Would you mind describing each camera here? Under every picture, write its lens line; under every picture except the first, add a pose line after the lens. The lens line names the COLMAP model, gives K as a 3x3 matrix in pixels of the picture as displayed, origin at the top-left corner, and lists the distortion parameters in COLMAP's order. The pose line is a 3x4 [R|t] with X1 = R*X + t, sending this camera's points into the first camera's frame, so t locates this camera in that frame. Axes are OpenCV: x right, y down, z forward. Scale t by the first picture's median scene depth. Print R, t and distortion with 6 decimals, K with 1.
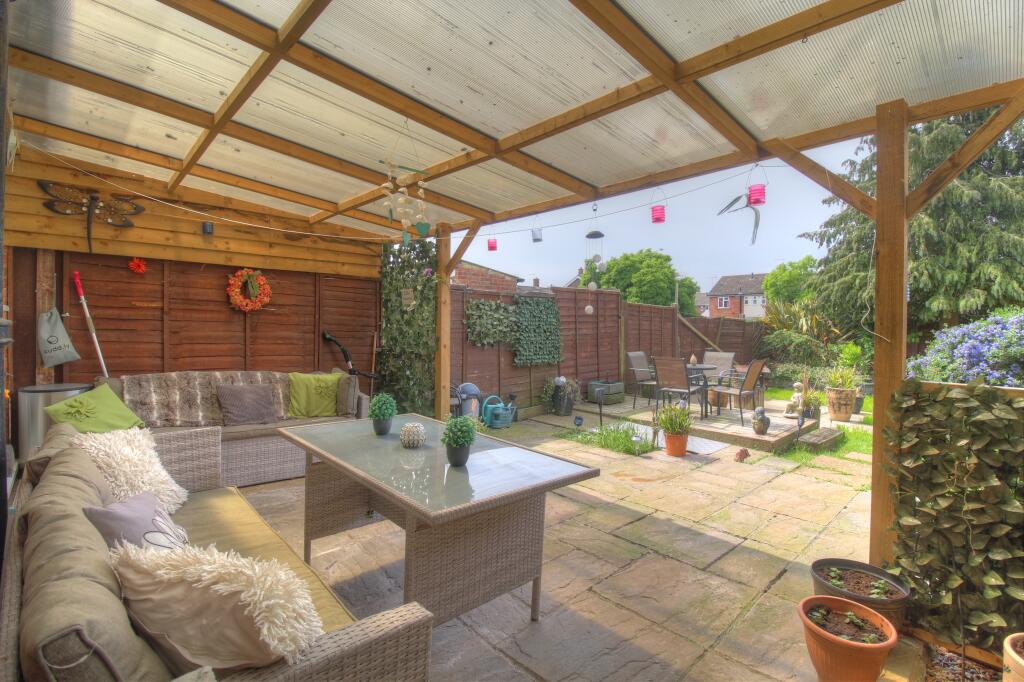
lens RADIAL K [[471.3, 0, 519.9], [0, 471.3, 331.3], [0, 0, 1]] dist [-0.002699, -0.013524]
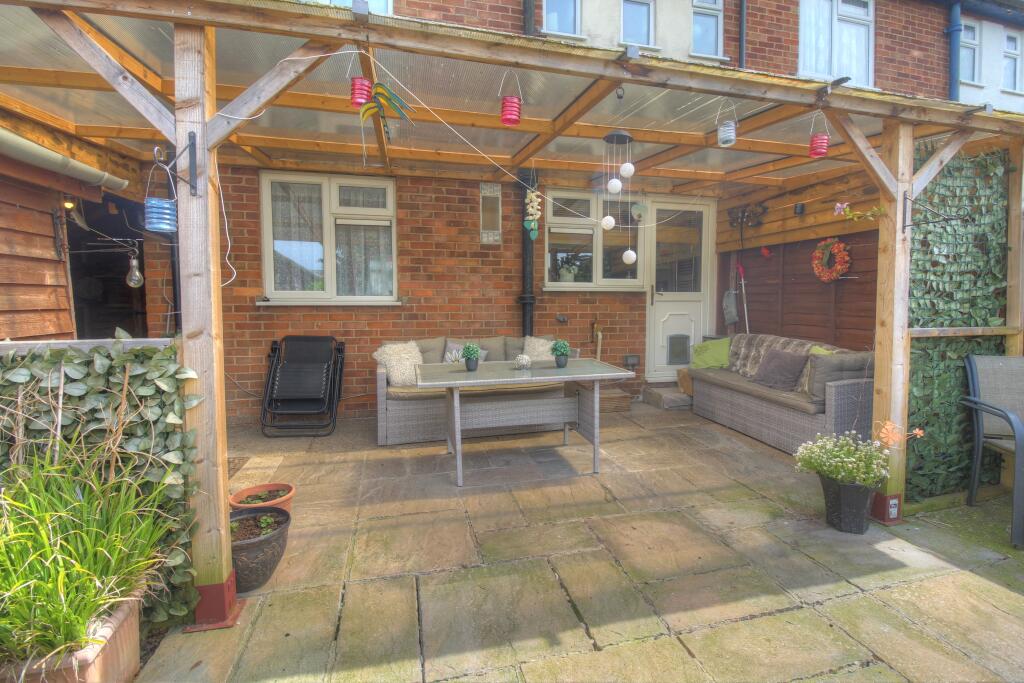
lens RADIAL K [[471.3, 0, 519.9], [0, 471.3, 331.8], [0, 0, 1]] dist [-0.002699, -0.013524]
pose [[-0.506228, 0.038867, -0.861523, 0.738641], [-0.015346, 0.998420, 0.054060, 0.023678], [0.862263, 0.040587, -0.504832, 1.157225]]
